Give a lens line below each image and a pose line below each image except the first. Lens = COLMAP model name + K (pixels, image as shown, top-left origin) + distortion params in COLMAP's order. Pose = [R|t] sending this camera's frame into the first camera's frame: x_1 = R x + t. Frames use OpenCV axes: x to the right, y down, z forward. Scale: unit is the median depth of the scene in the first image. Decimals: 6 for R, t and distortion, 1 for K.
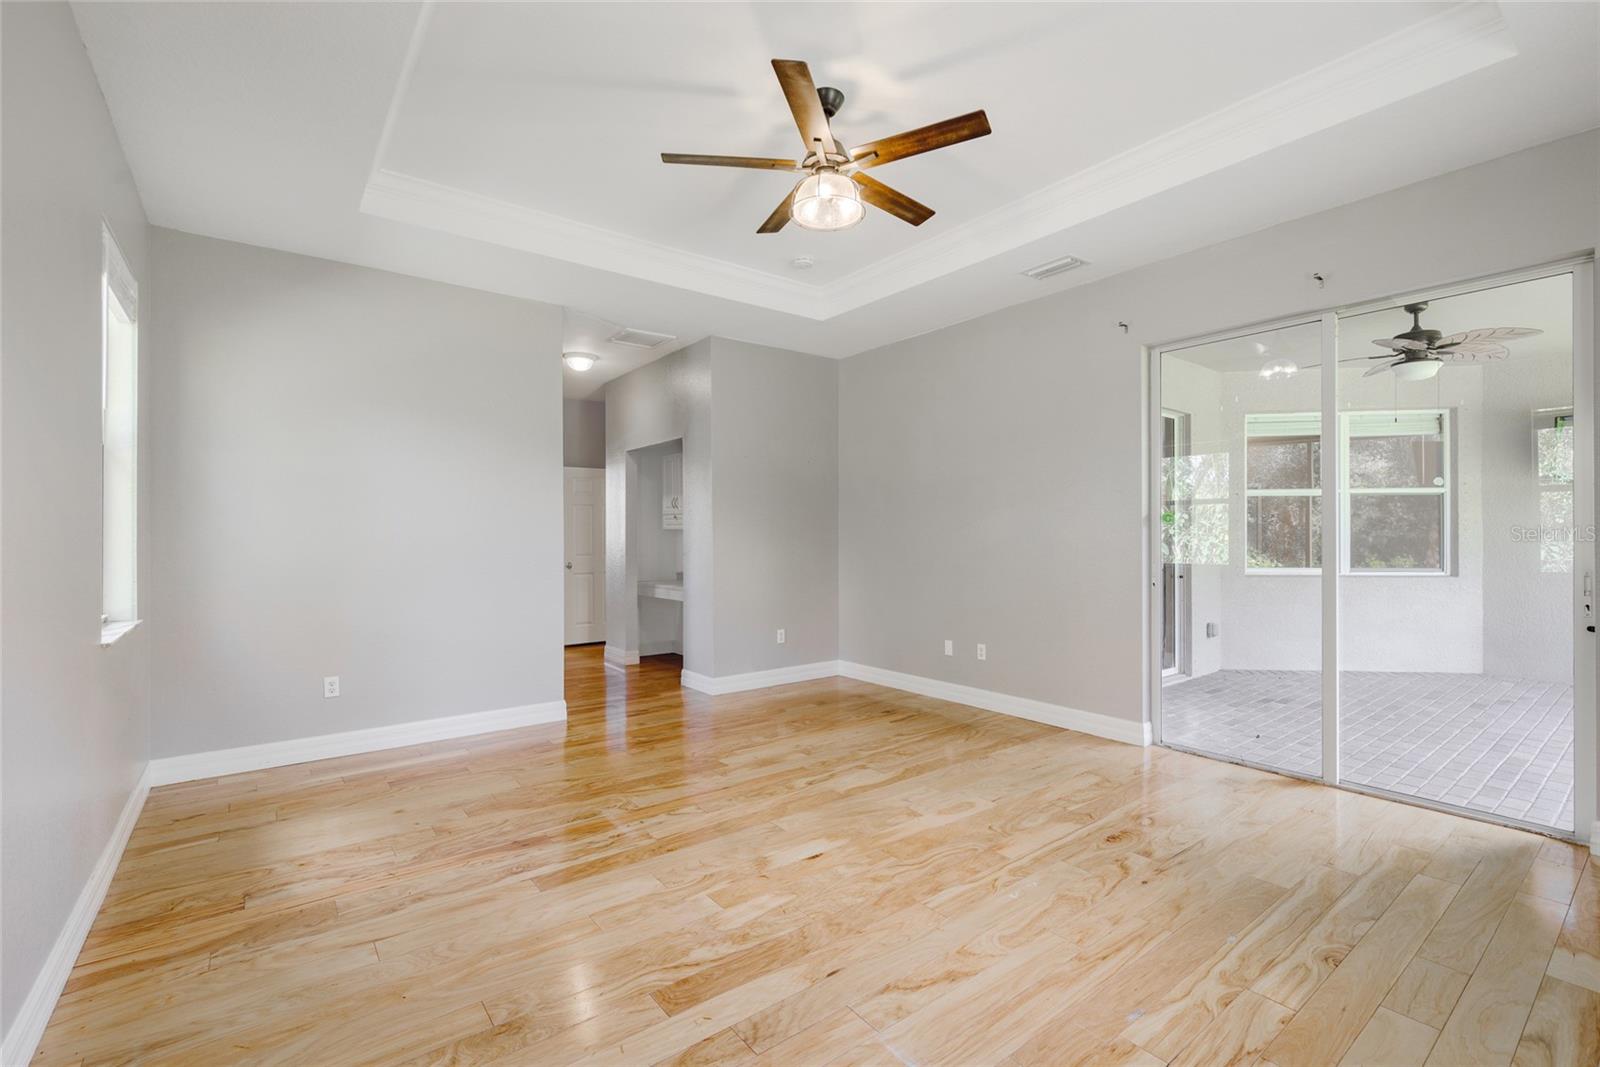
lens RADIAL K [[708.1, 0, 812.3], [0, 708.1, 536.5], [0, 0, 1]] dist [-0.003986, 0.000932]
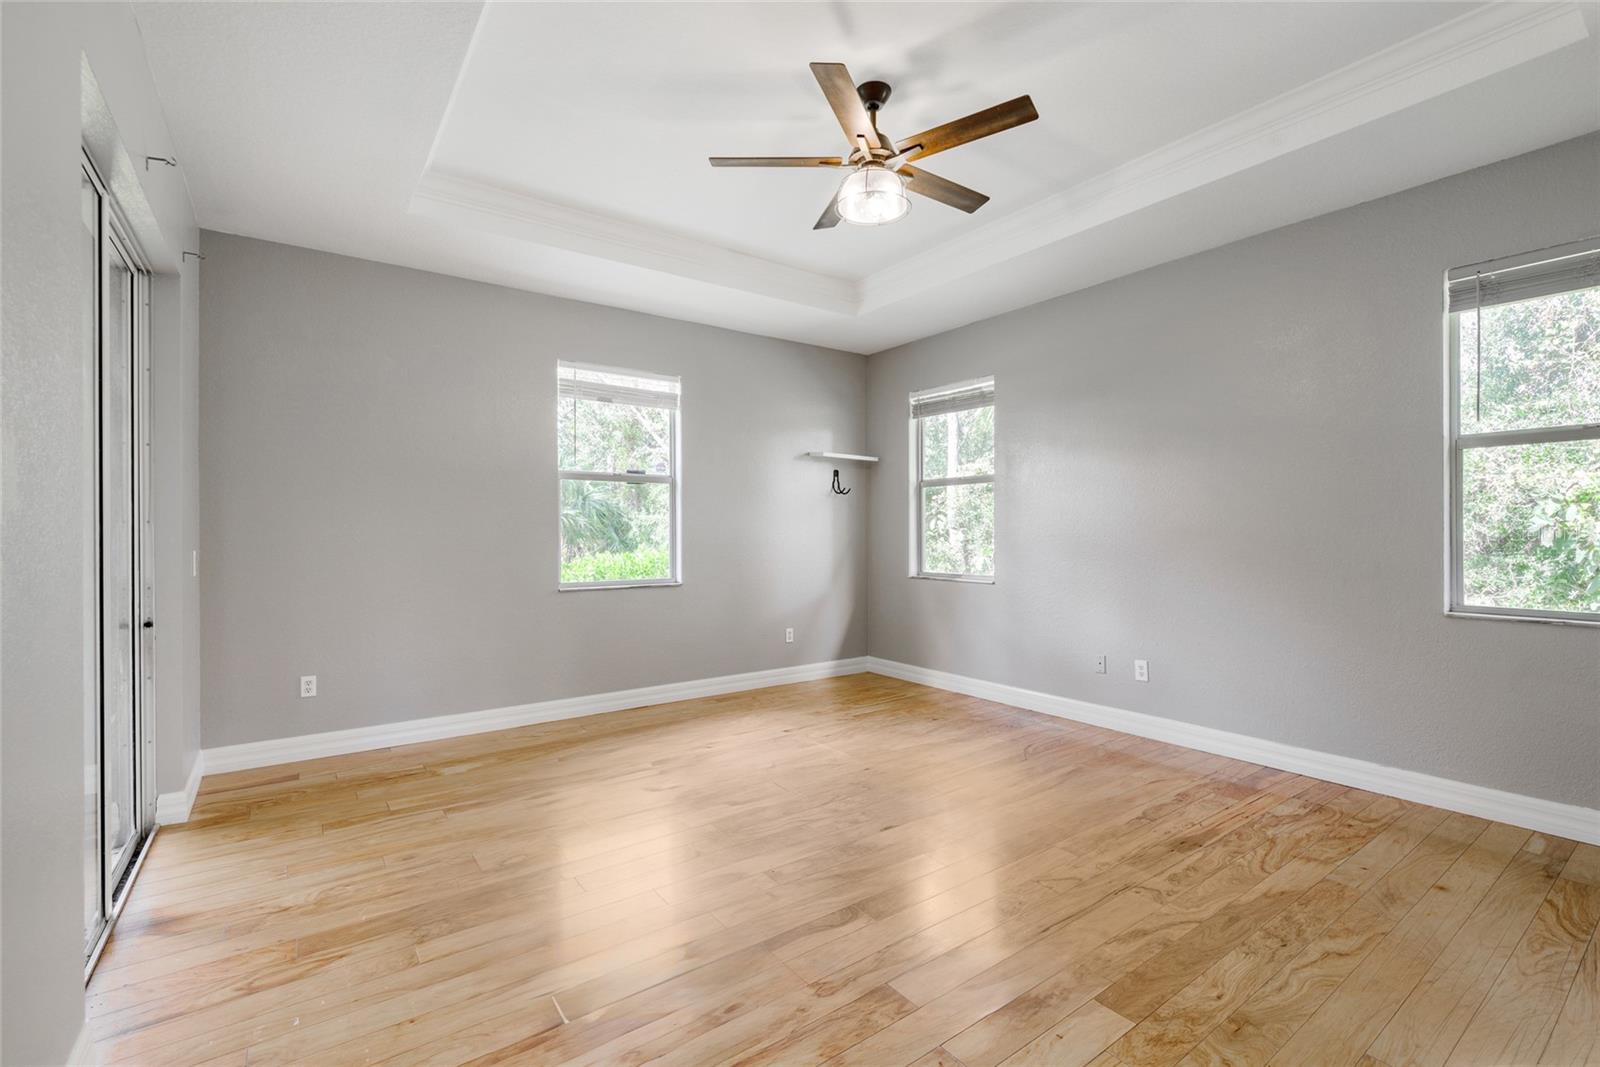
lens RADIAL K [[708.1, 0, 812.3], [0, 708.1, 530.1], [0, 0, 1]] dist [-0.003986, 0.000932]
pose [[-0.999634, 0.005458, 0.026506, 0.077491], [0.005415, 0.999984, -0.001716, -0.001806], [-0.026515, -0.001572, -0.999647, 1.859605]]
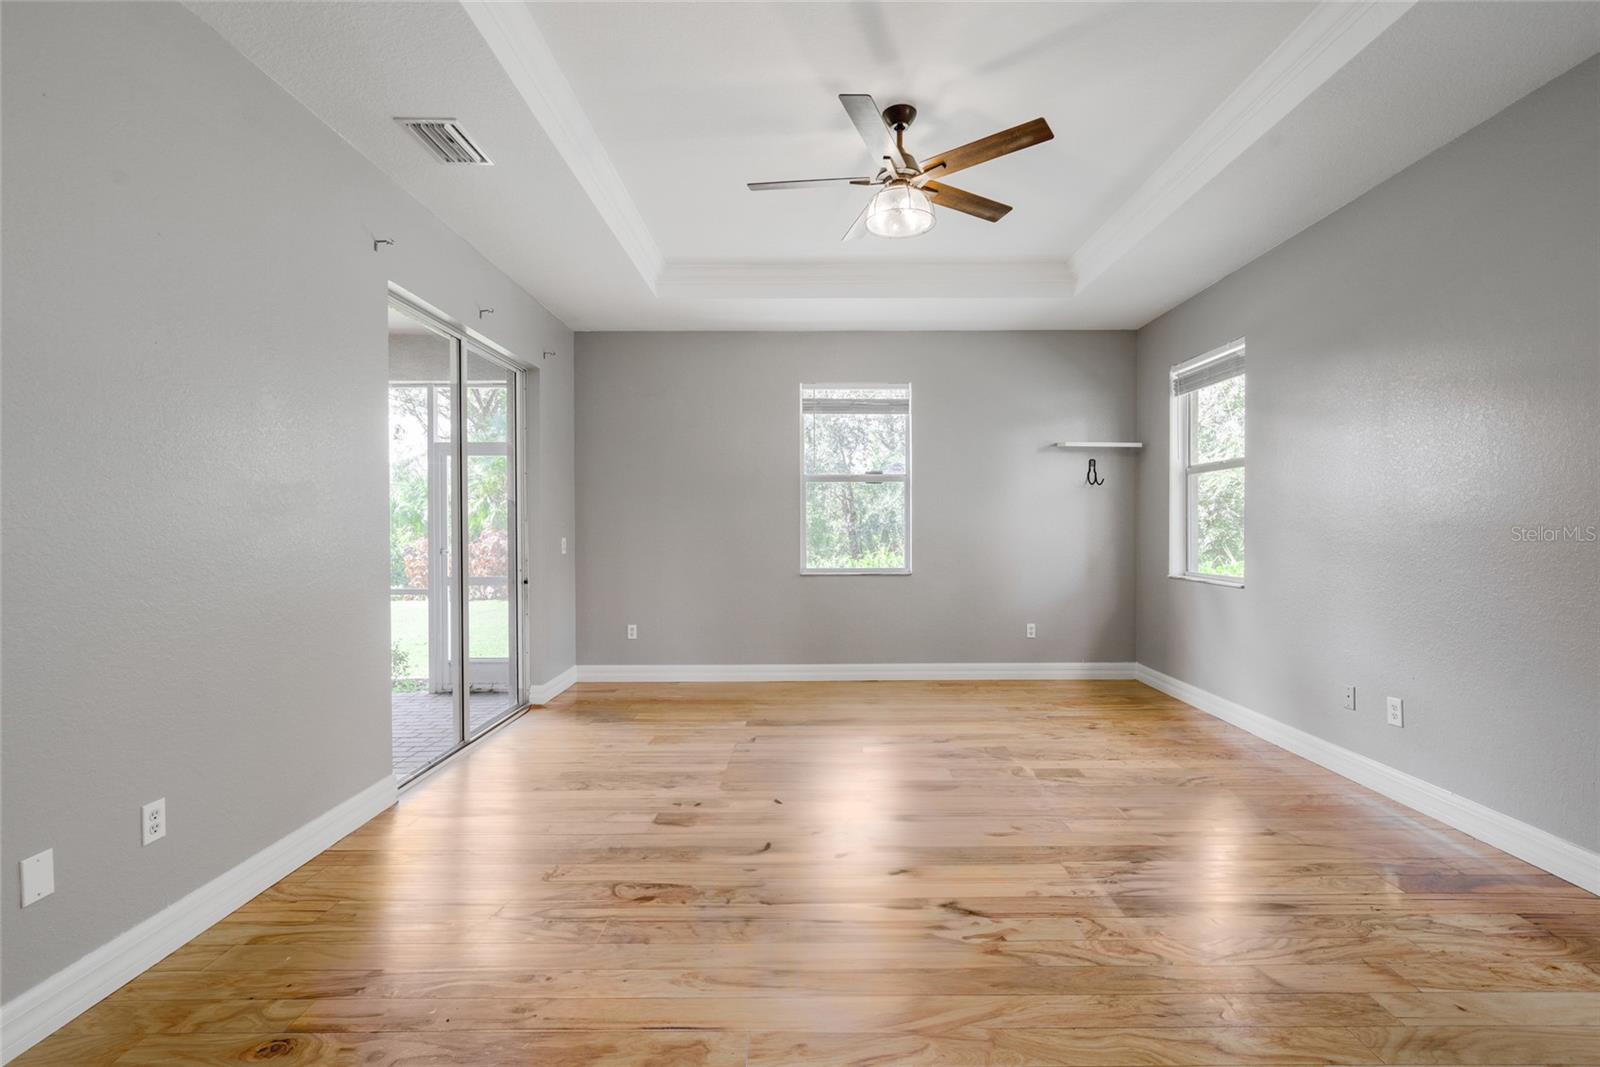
lens RADIAL K [[708.1, 0, 811.4], [0, 708.1, 528.7], [0, 0, 1]] dist [-0.003986, 0.000932]
pose [[-0.790423, 0.003326, 0.612552, -0.491320], [0.006069, 0.999979, 0.002400, -0.000352], [-0.612531, 0.005615, -0.790427, 1.793495]]
